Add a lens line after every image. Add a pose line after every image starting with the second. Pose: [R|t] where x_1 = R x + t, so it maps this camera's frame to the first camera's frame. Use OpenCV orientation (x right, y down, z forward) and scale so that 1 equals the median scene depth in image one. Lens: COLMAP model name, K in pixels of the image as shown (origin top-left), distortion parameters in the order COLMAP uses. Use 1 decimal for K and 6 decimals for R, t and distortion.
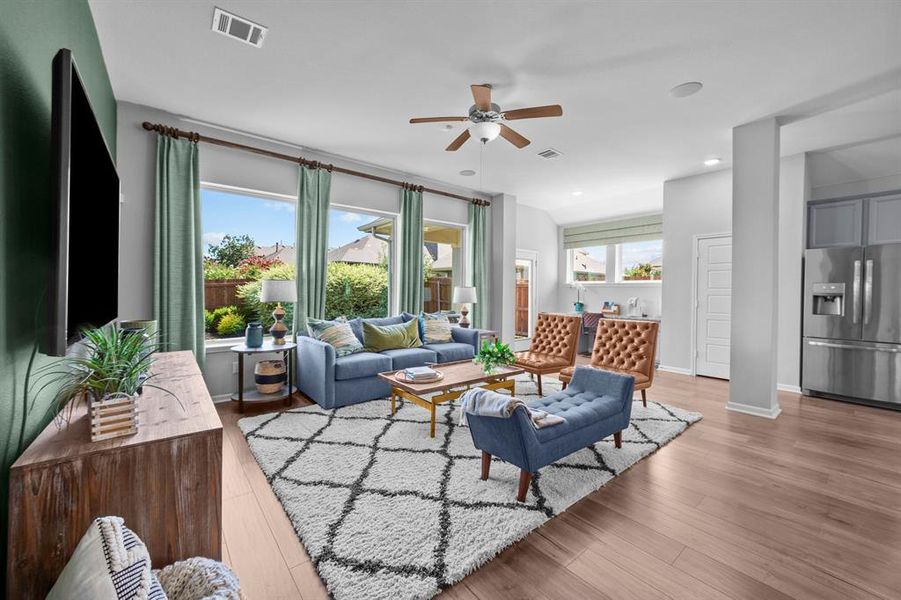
lens RADIAL K [[350.5, 0, 454.9], [0, 350.5, 298.9], [0, 0, 1]] dist [0.006756, -0.002216]
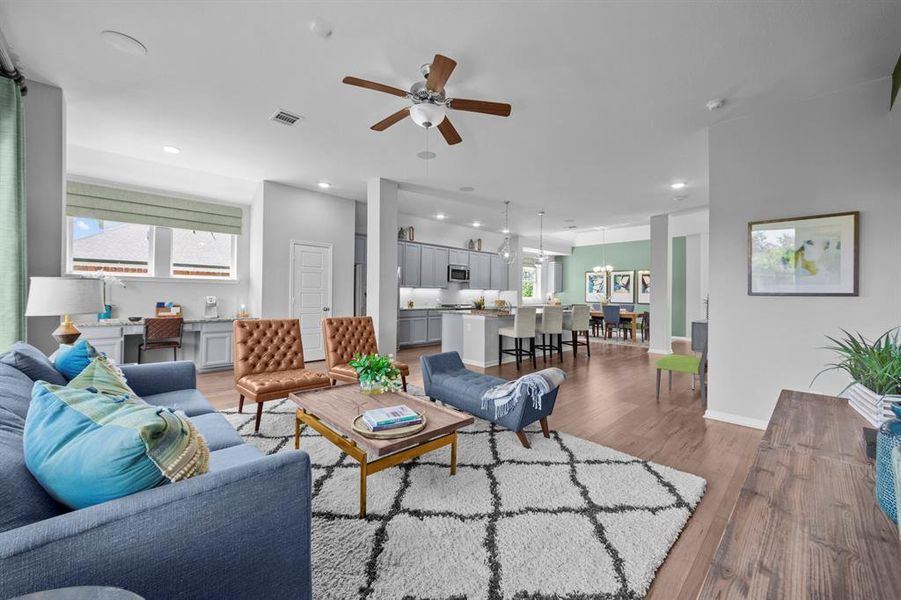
lens RADIAL K [[350.5, 0, 450.1], [0, 350.5, 292.3], [0, 0, 1]] dist [0.006756, -0.002216]
pose [[-0.079895, -0.005777, 0.996787, -0.667045], [0.007926, 0.999948, 0.006430, -0.022369], [-0.996772, 0.008415, -0.079845, 0.824088]]
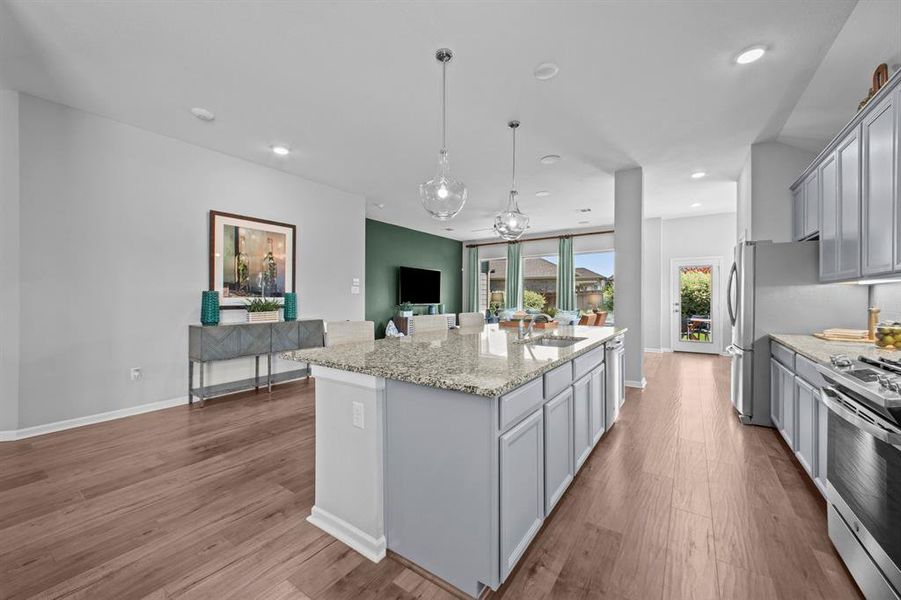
lens RADIAL K [[350.5, 0, 449.0], [0, 350.5, 296.0], [0, 0, 1]] dist [0.006756, -0.002216]
pose [[0.278158, -0.010058, -0.960483, 1.931279], [-0.019989, 0.999668, -0.016257, 0.018559], [0.960327, 0.023721, 0.277864, -0.033539]]
